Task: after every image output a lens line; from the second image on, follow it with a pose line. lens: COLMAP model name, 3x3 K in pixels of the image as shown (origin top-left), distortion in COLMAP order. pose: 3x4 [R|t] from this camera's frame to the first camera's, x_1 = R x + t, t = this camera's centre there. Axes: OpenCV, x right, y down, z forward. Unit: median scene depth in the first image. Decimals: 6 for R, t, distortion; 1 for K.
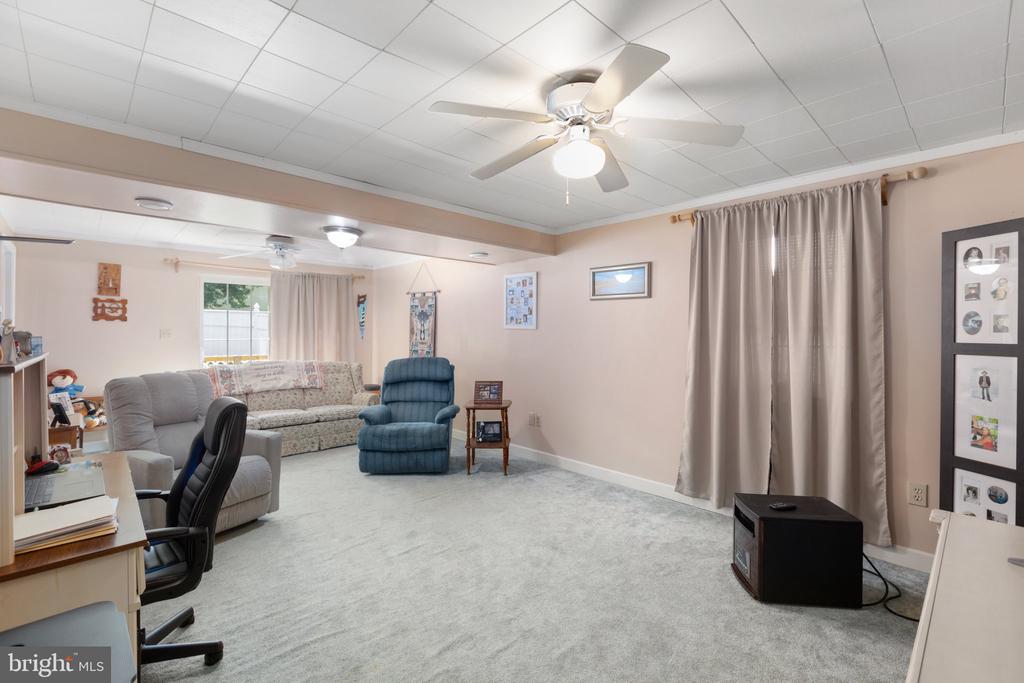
lens RADIAL K [[455.1, 0, 512.3], [0, 455.1, 333.9], [0, 0, 1]] dist [-0.000981, -0.000492]
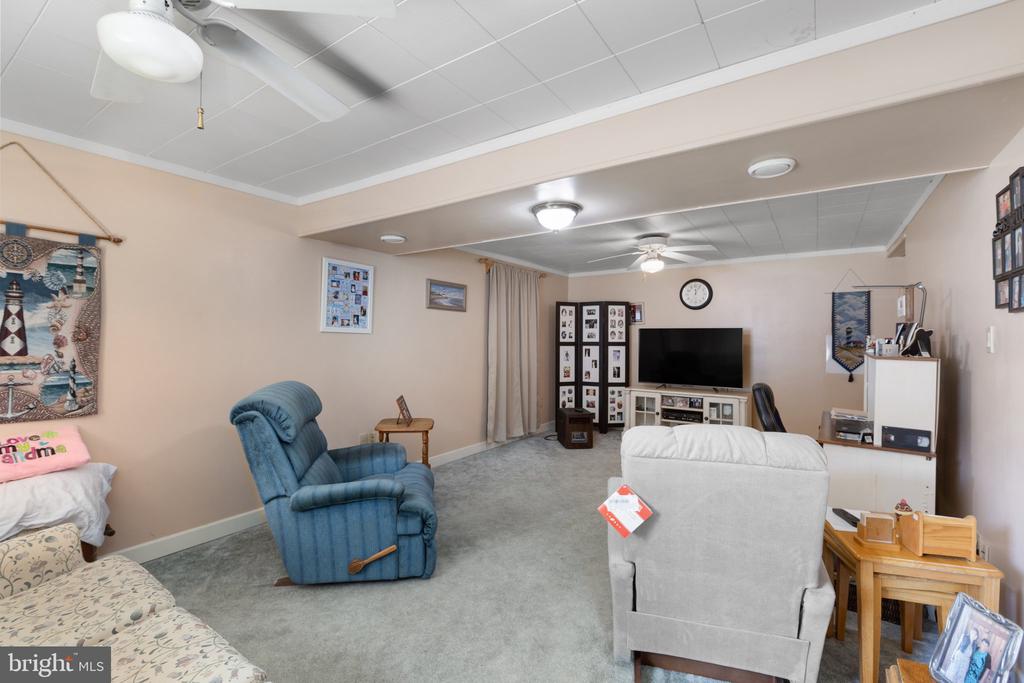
lens RADIAL K [[455.1, 0, 511.7], [0, 455.1, 340.4], [0, 0, 1]] dist [-0.000981, -0.000492]
pose [[-0.210696, -0.000751, 0.977551, -0.826832], [0.004323, 0.999989, 0.001700, 0.002256], [-0.977542, 0.004584, -0.210691, 0.912392]]
